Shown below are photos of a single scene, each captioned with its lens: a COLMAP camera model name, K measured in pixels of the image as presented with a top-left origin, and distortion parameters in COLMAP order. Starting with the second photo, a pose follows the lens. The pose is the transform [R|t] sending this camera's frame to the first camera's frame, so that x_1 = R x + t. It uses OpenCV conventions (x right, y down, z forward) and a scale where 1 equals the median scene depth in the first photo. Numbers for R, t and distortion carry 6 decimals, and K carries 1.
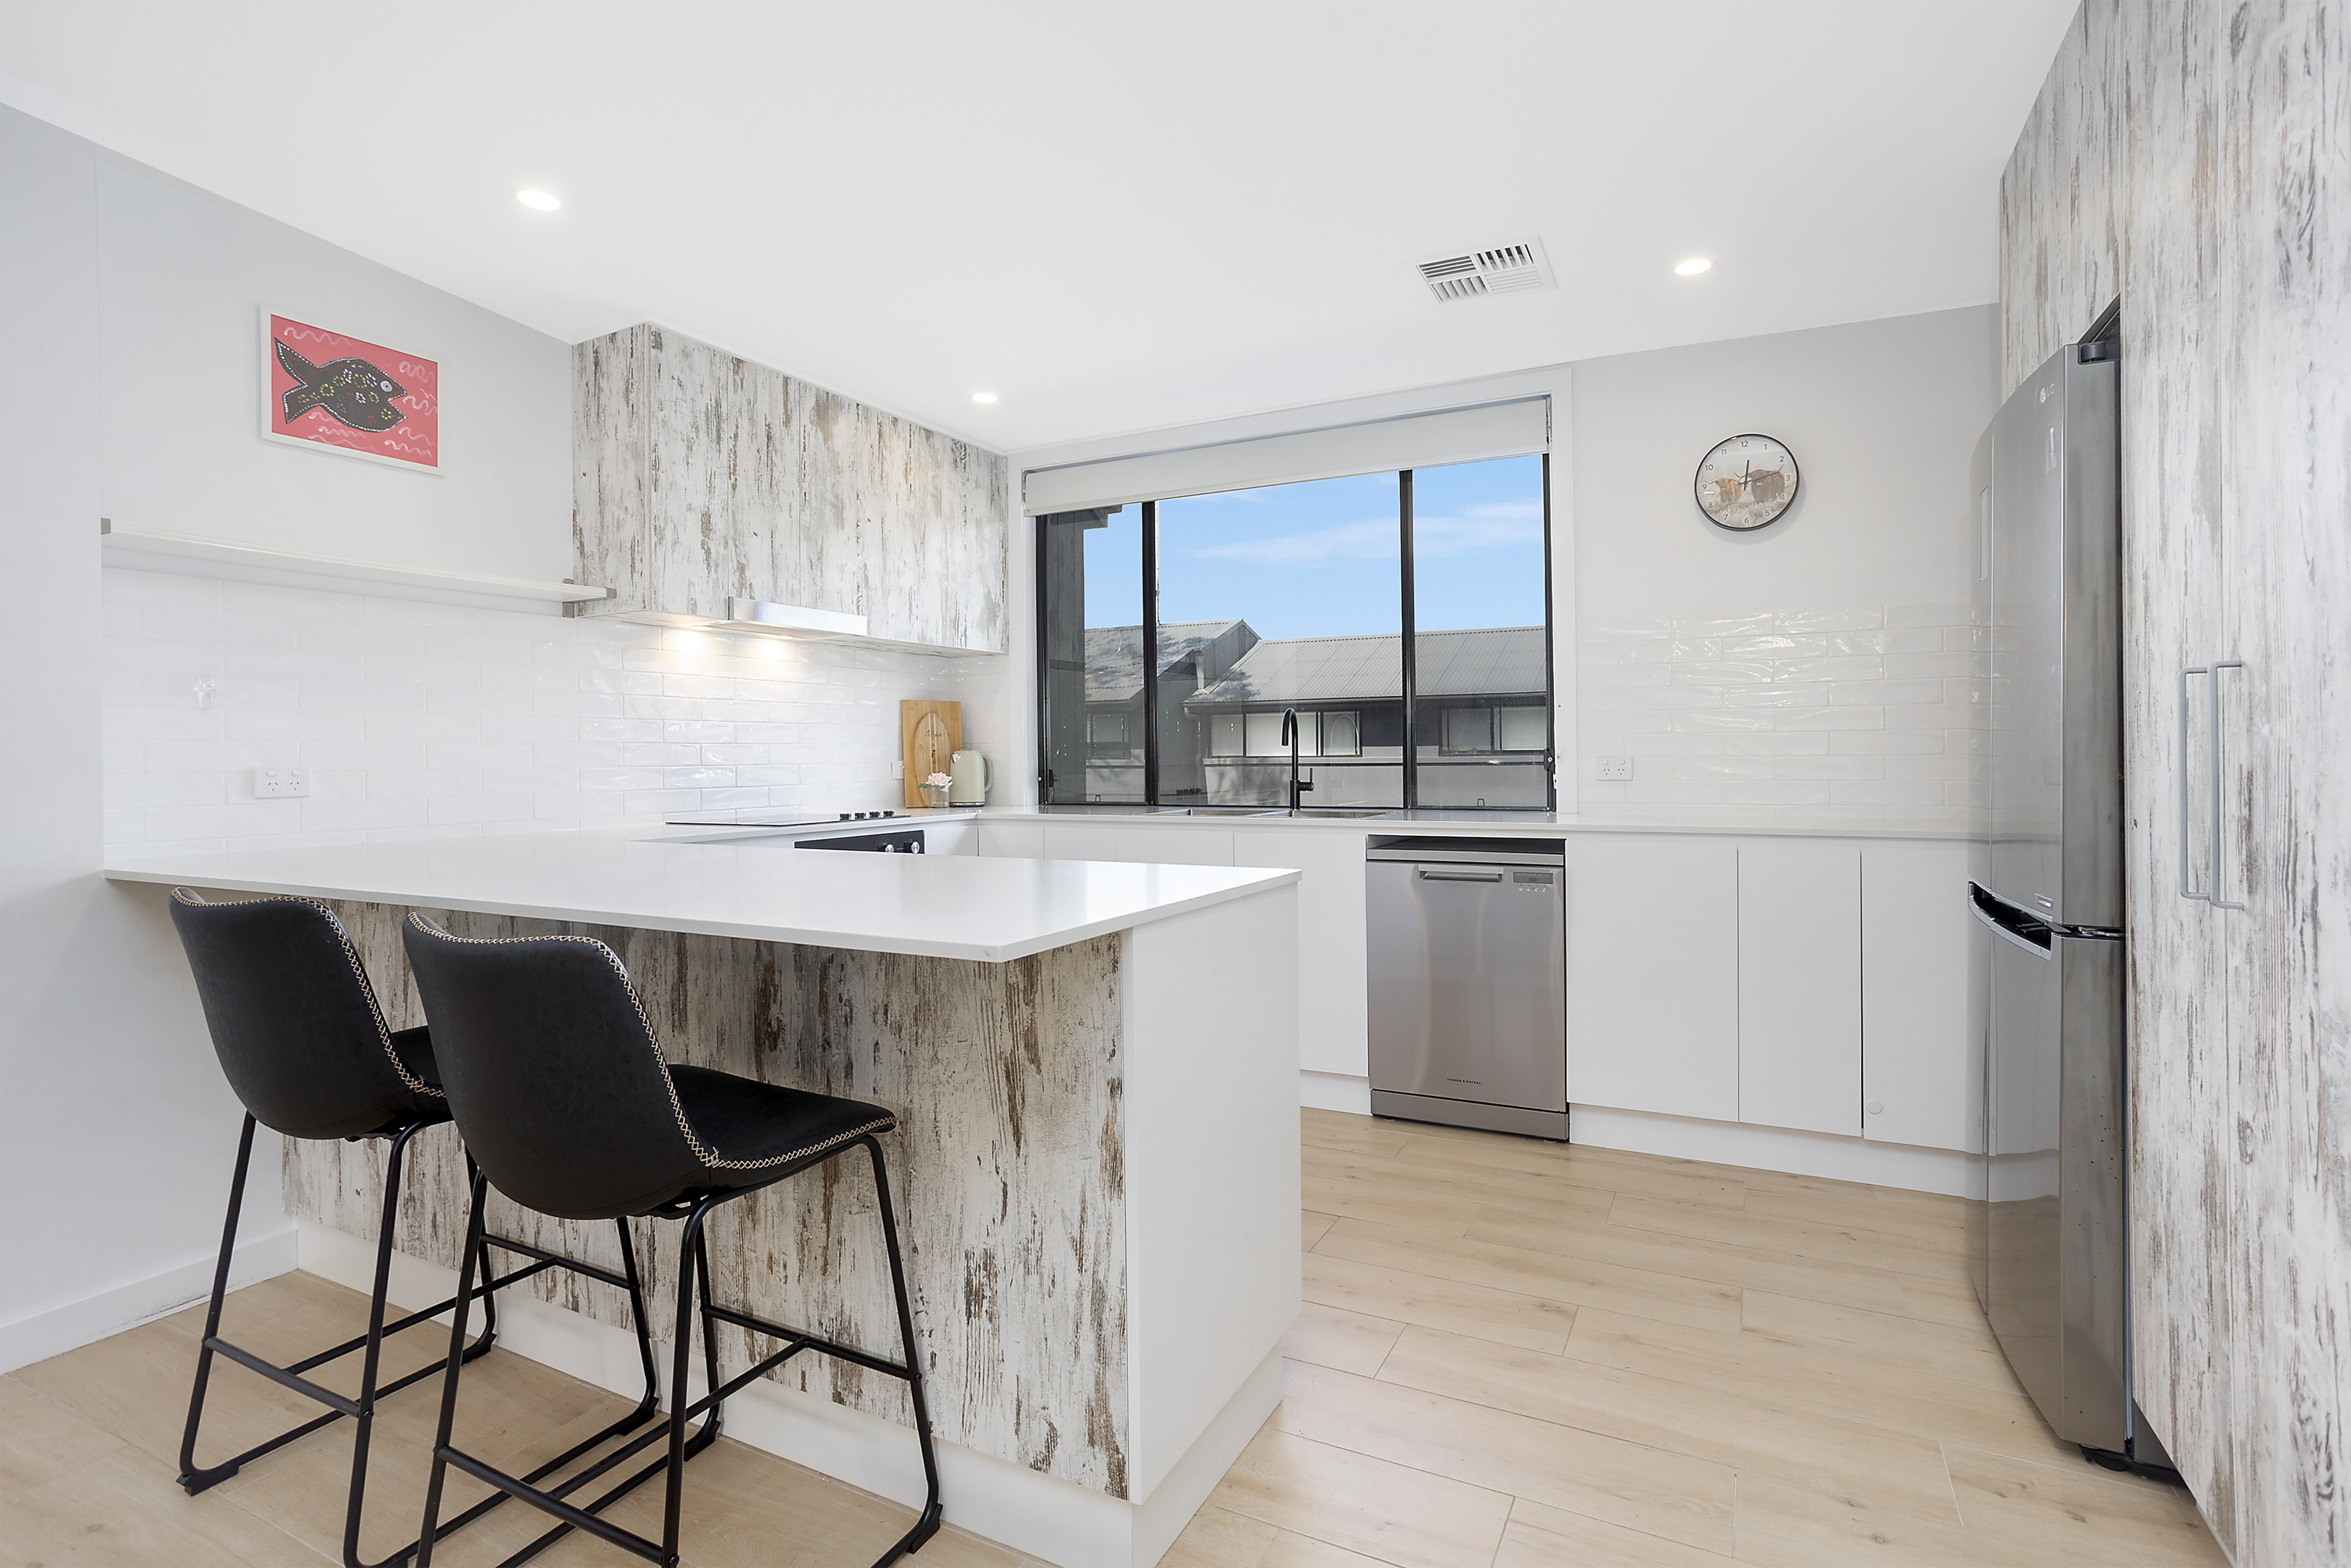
lens RADIAL K [[1128.0, 0, 1157.6], [0, 1128.0, 769.5], [0, 0, 1]] dist [-0.025546, 0.000961]
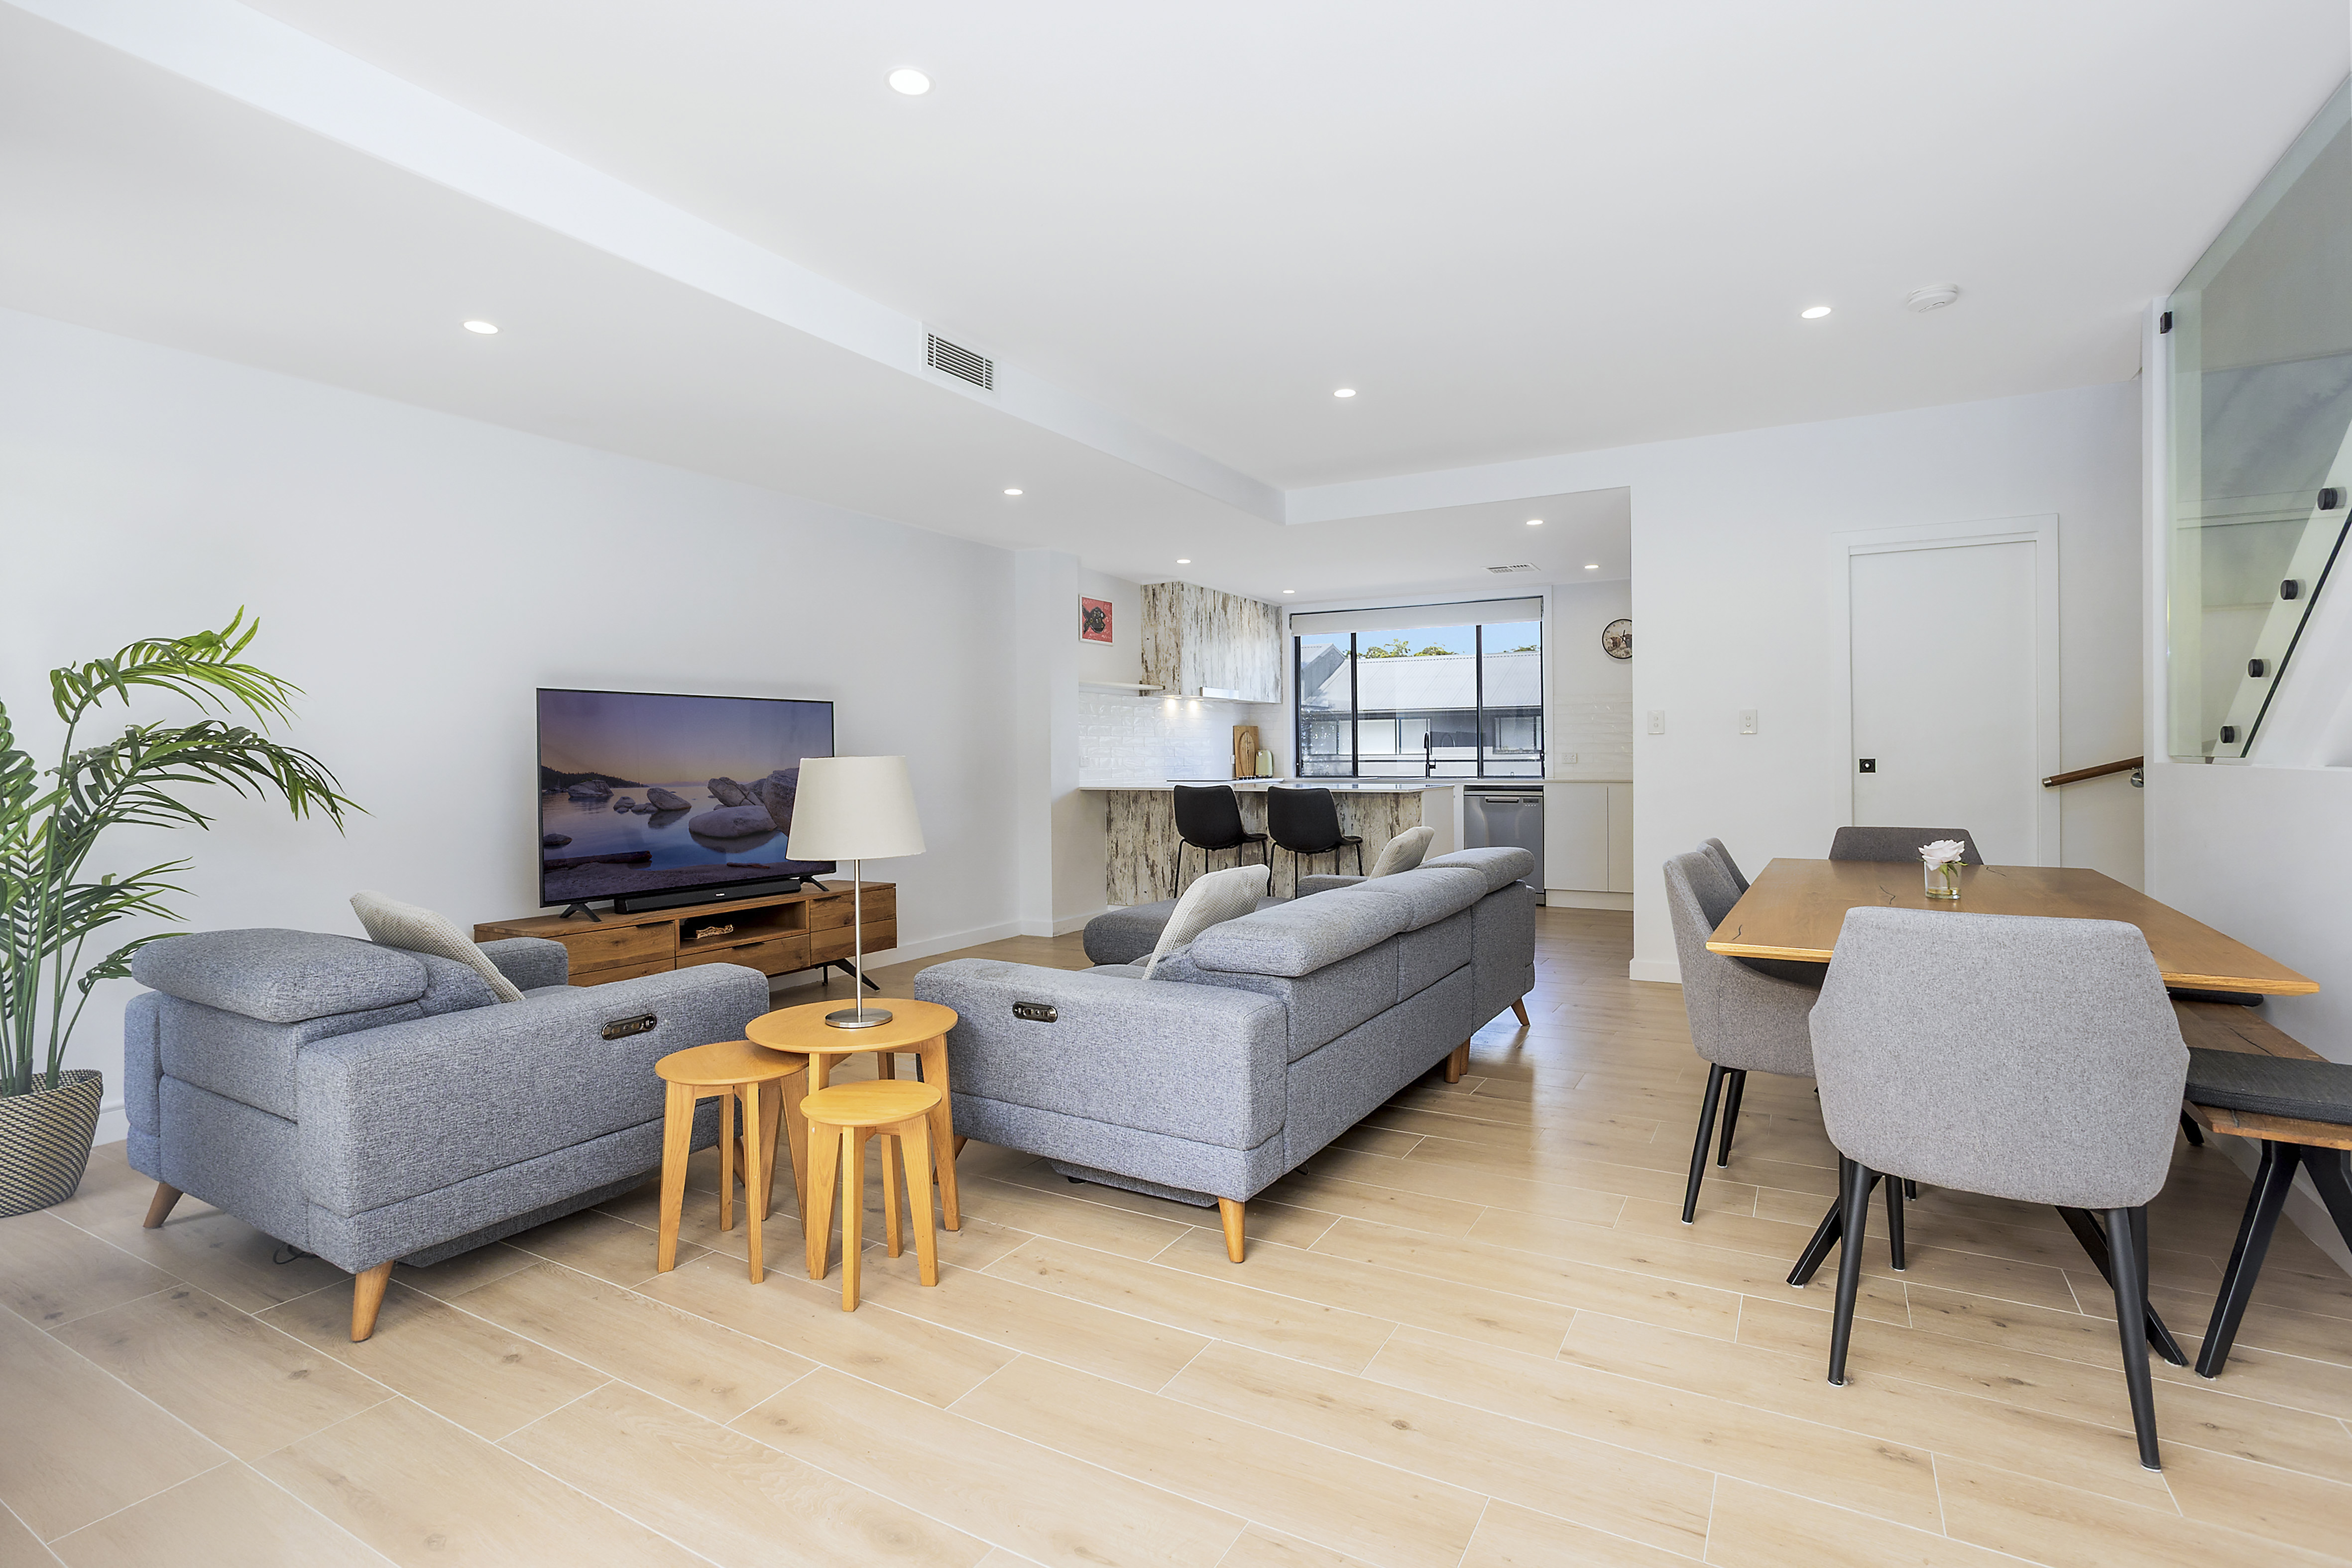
lens RADIAL K [[1128.4, 0, 1188.6], [0, 1128.4, 782.3], [0, 0, 1]] dist [-0.025546, 0.000961]
pose [[0.999692, 0.000706, -0.024806, -0.346562], [-0.000429, 0.999937, 0.011189, 0.024717], [0.024812, -0.011175, 0.999630, -1.440228]]
